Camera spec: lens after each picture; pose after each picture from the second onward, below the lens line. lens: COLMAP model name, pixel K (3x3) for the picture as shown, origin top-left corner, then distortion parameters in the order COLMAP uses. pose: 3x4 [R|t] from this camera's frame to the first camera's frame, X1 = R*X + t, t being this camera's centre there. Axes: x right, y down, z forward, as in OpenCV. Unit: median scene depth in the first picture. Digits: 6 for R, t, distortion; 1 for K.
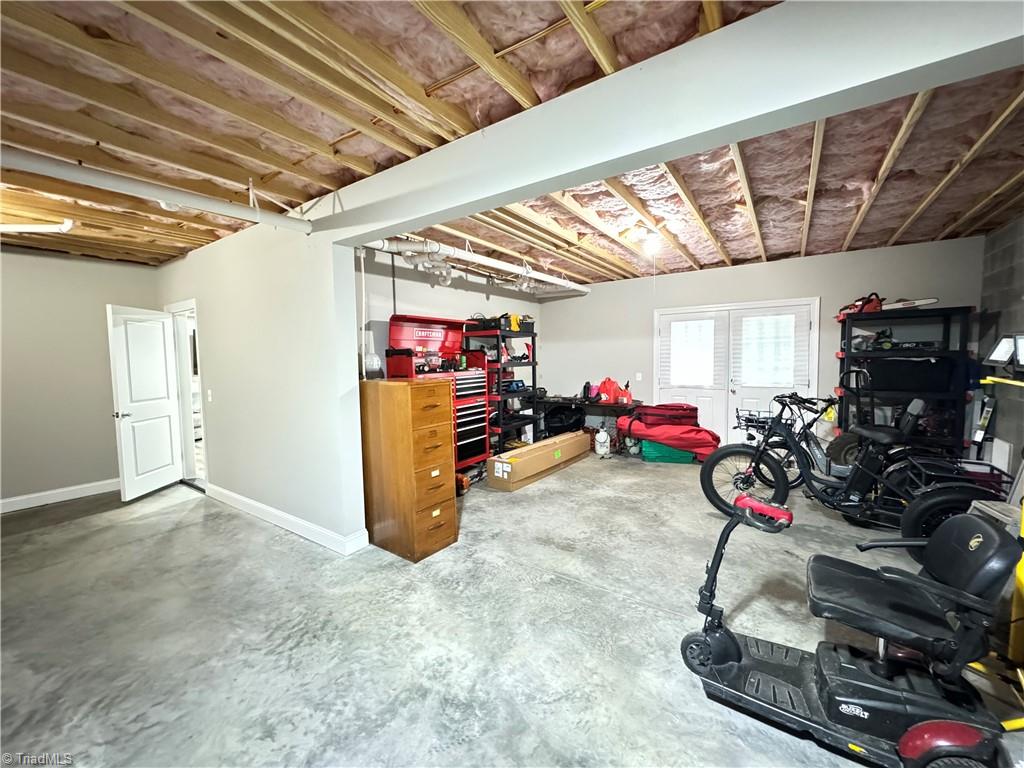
lens RADIAL K [[407.3, 0, 512.5], [0, 407.3, 383.1], [0, 0, 1]] dist [-0.003049, 0.000487]
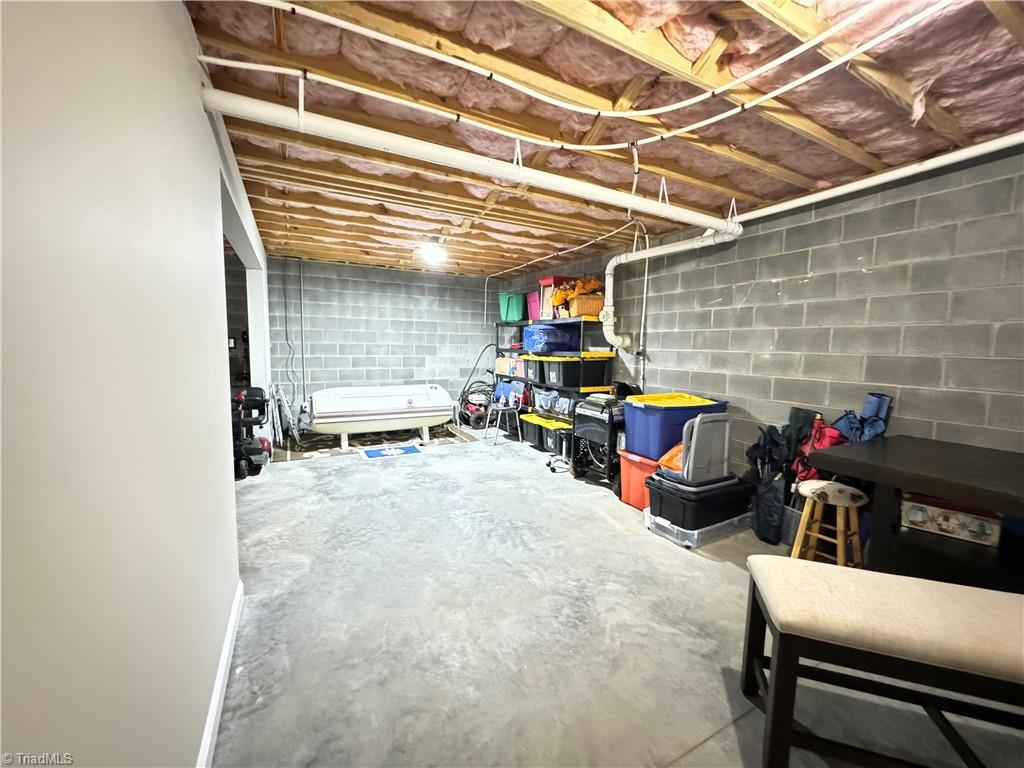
lens RADIAL K [[407.3, 0, 511.3], [0, 407.3, 384.7], [0, 0, 1]] dist [-0.003049, 0.000487]
pose [[-0.884444, -0.050259, 0.463933, -1.855004], [0.022357, 0.988478, 0.149705, -0.108360], [-0.466111, 0.142777, -0.873130, 2.164823]]
